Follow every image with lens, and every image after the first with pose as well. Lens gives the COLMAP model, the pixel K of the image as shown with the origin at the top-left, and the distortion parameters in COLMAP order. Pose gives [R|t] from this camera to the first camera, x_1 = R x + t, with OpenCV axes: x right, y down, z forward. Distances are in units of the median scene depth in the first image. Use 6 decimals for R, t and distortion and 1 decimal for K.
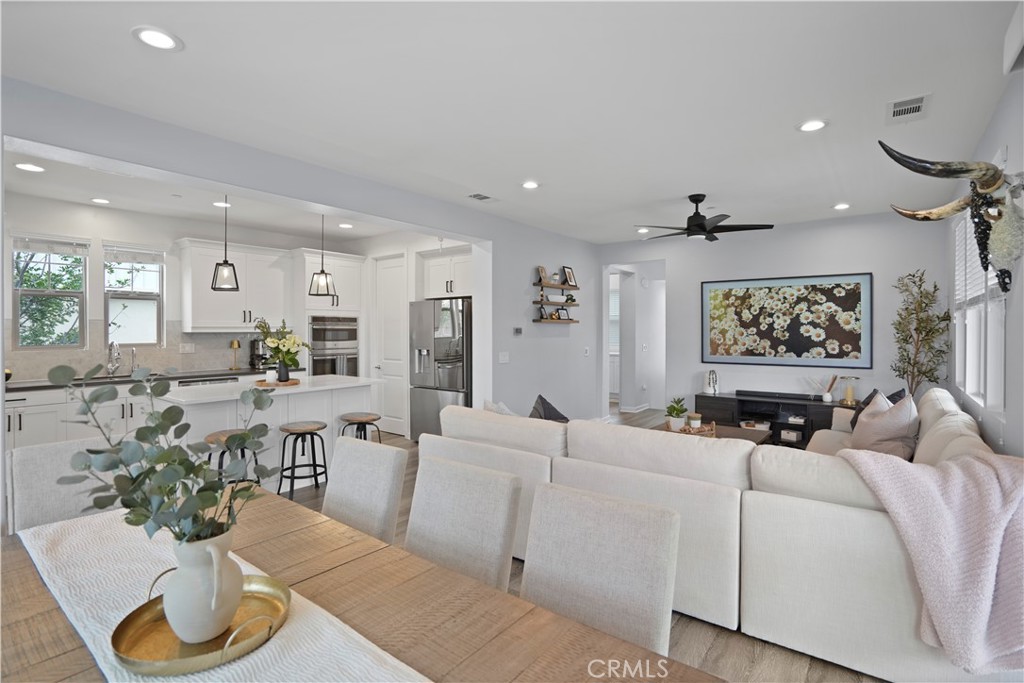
lens RADIAL K [[491.8, 0, 511.7], [0, 491.8, 328.7], [0, 0, 1]] dist [-0.066849, 0.025159]
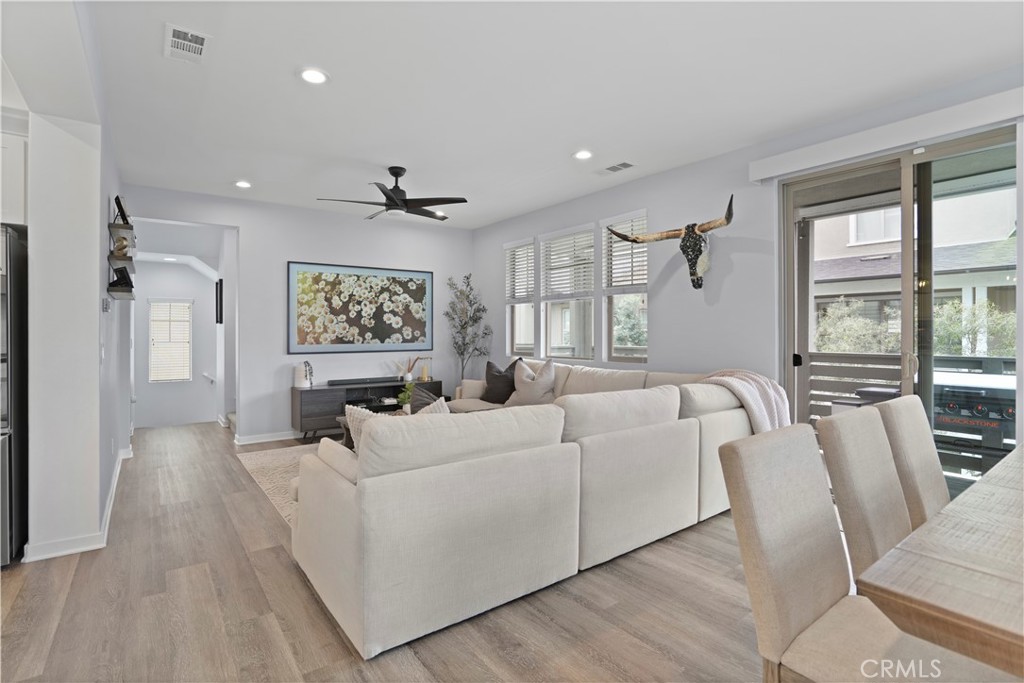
lens RADIAL K [[491.8, 0, 511.7], [0, 491.8, 328.7], [0, 0, 1]] dist [-0.066849, 0.025159]
pose [[0.271616, 0.006749, 0.962382, -0.372852], [0.001755, 0.999970, -0.007508, 0.035388], [-0.962404, 0.003728, 0.271596, 0.422898]]
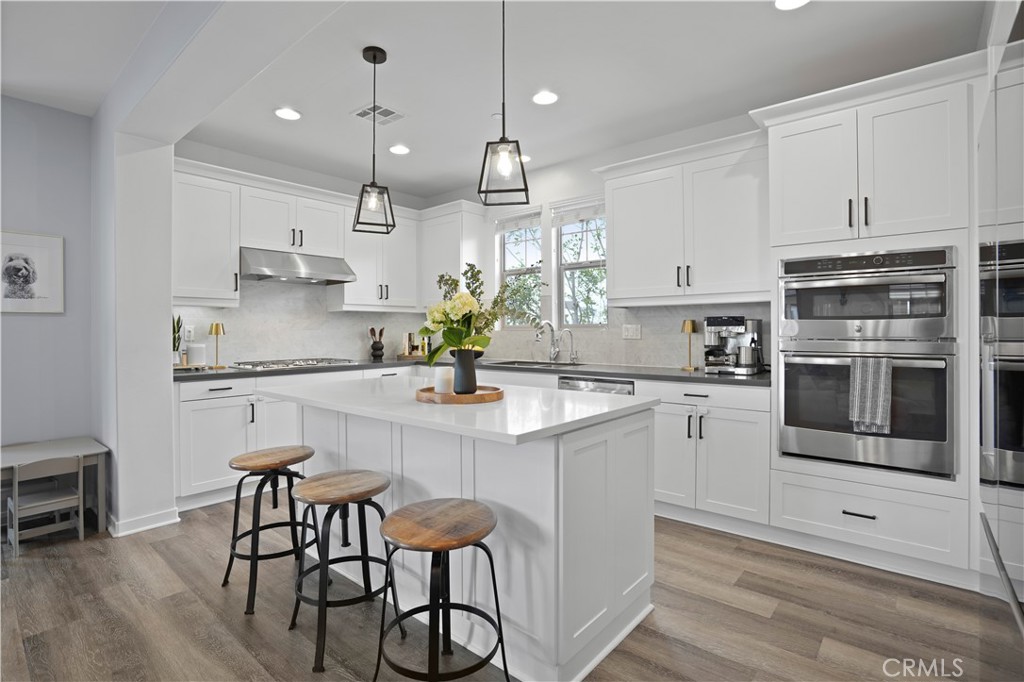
lens RADIAL K [[487.7, 0, 513.2], [0, 487.7, 333.5], [0, 0, 1]] dist [-0.017471, 0.000573]
pose [[-0.056699, 0.008899, -0.998352, 0.026434], [0.001234, 0.999960, 0.008843, 0.036675], [0.998391, -0.000731, -0.056708, 0.840210]]
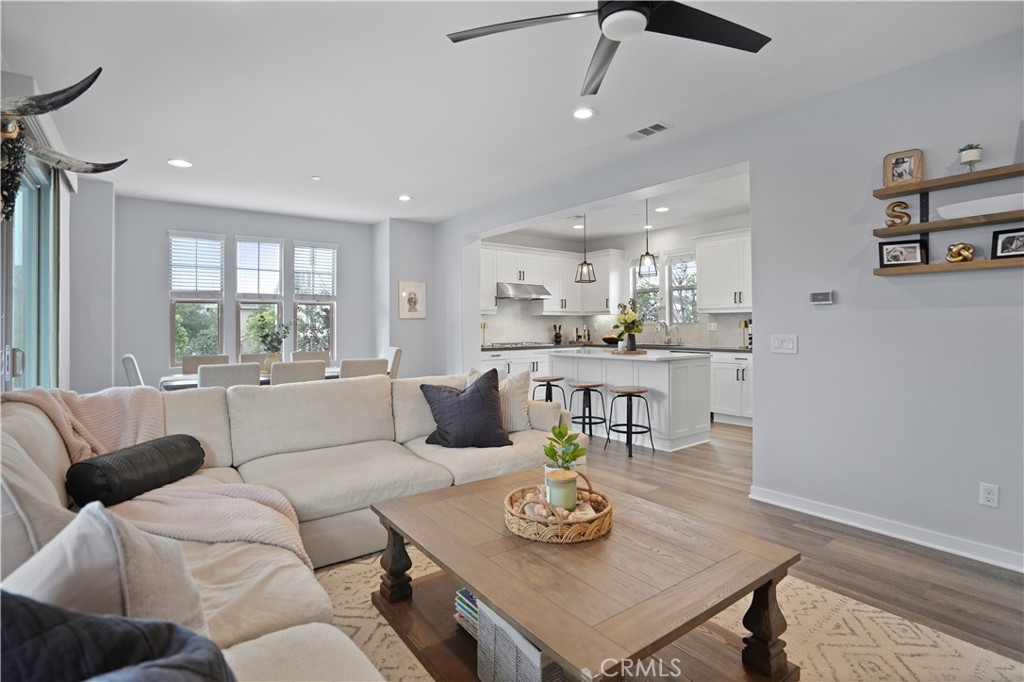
lens RADIAL K [[491.8, 0, 511.7], [0, 491.8, 328.2], [0, 0, 1]] dist [-0.066849, 0.025159]
pose [[-0.274770, 0.007190, -0.961483, 0.611010], [0.002970, 0.999974, 0.006629, 0.034102], [0.961505, -0.001034, -0.274784, 0.820550]]
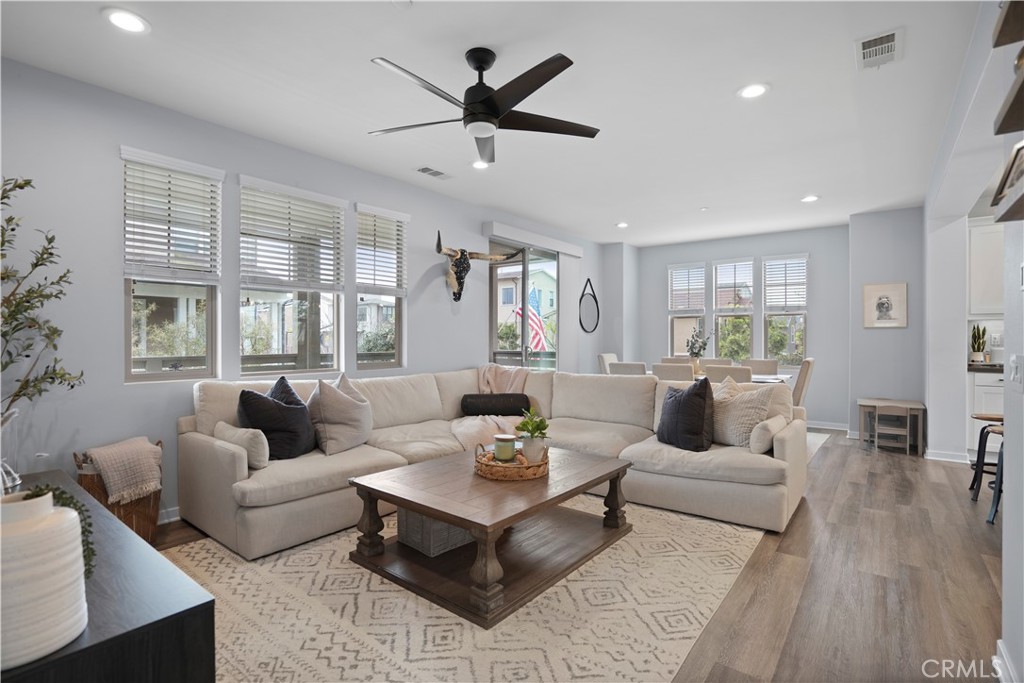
lens RADIAL K [[485.5, 0, 512.0], [0, 485.5, 341.5], [0, 0, 1]] dist [-0.031332, -0.000290]
pose [[-0.999989, -0.000252, 0.004632, 0.280996], [-0.000216, 0.999969, 0.007920, 0.038824], [-0.004634, 0.007919, -0.999958, 1.239018]]
